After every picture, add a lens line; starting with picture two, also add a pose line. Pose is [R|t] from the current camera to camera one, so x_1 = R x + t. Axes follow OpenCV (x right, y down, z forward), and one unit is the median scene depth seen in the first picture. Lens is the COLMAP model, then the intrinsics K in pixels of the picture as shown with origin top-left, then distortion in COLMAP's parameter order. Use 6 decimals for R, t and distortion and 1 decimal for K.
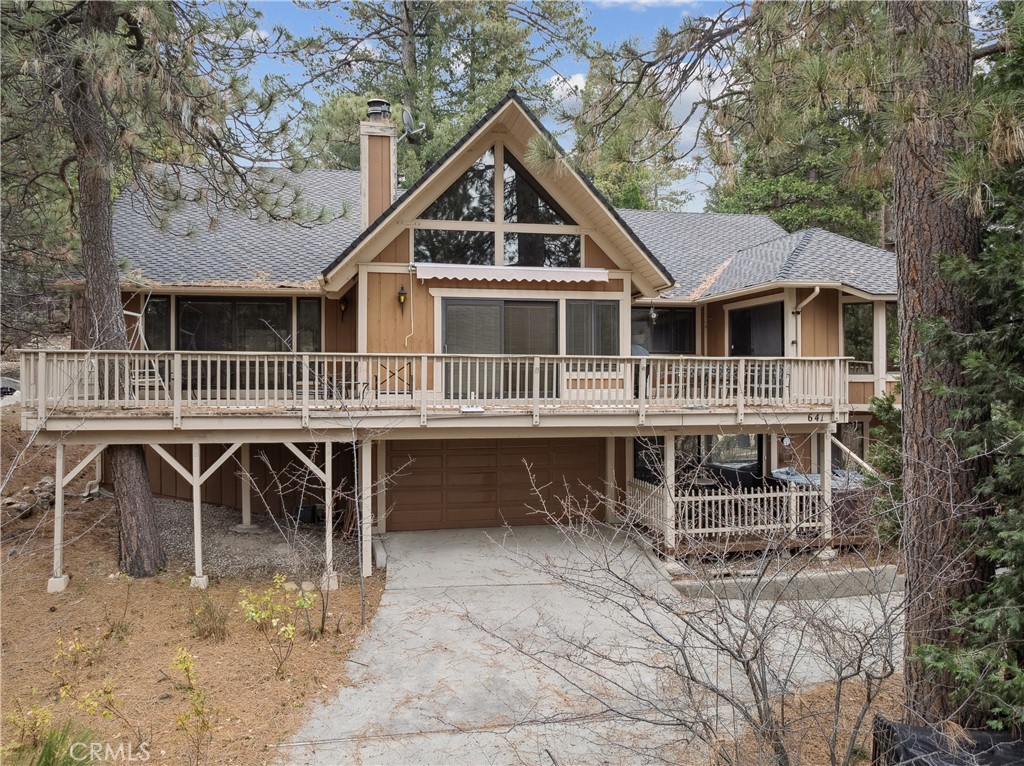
lens RADIAL K [[740.4, 0, 510.5], [0, 740.4, 374.4], [0, 0, 1]] dist [-0.020050, -0.002722]
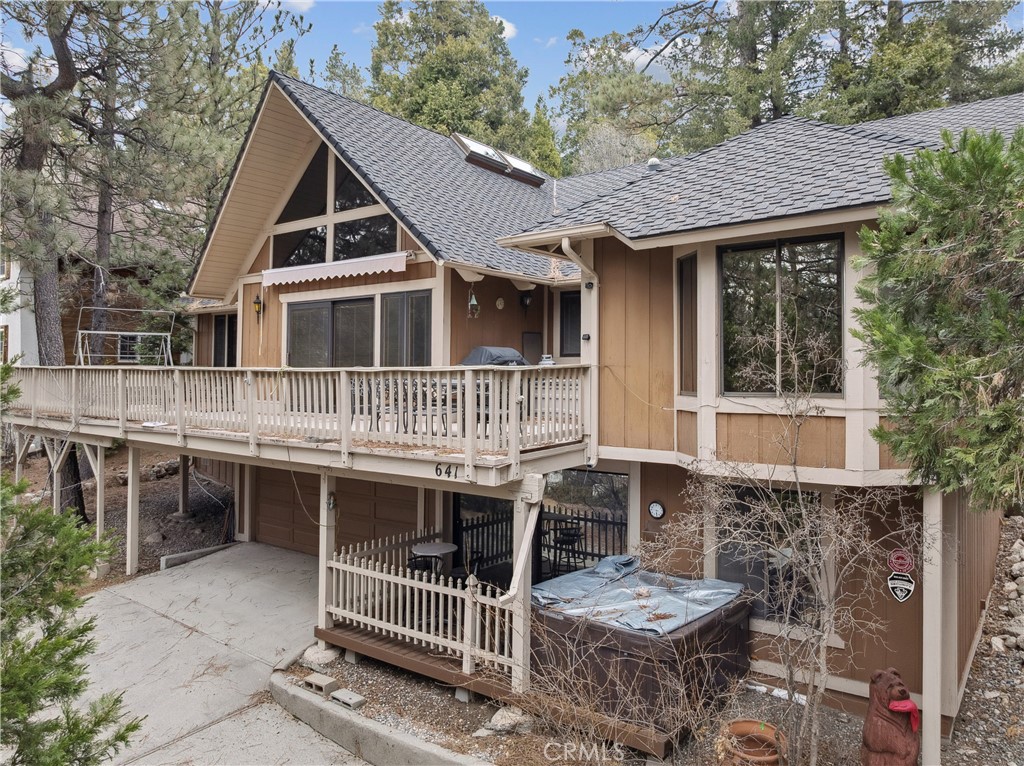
lens RADIAL K [[743.0, 0, 510.3], [0, 743.0, 351.9], [0, 0, 1]] dist [-0.033934, -0.001685]
pose [[0.644432, -0.017339, -0.764465, 0.870999], [-0.002260, 0.999695, -0.024580, -0.020050], [0.764658, 0.017568, 0.644197, 0.646429]]
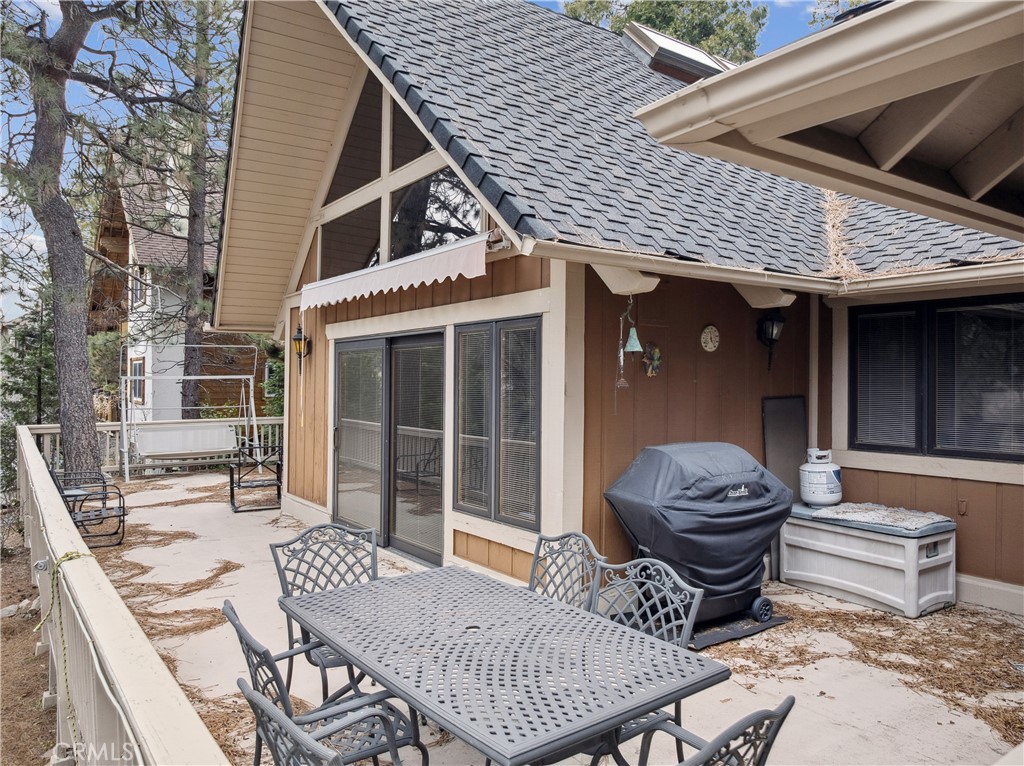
lens RADIAL K [[740.4, 0, 510.5], [0, 740.4, 374.4], [0, 0, 1]] dist [-0.020050, -0.002722]
pose [[0.380300, -0.001504, -0.924862, 0.497857], [0.000330, 0.999999, -0.001490, -0.082560], [0.924863, 0.000262, 0.380300, 0.970150]]
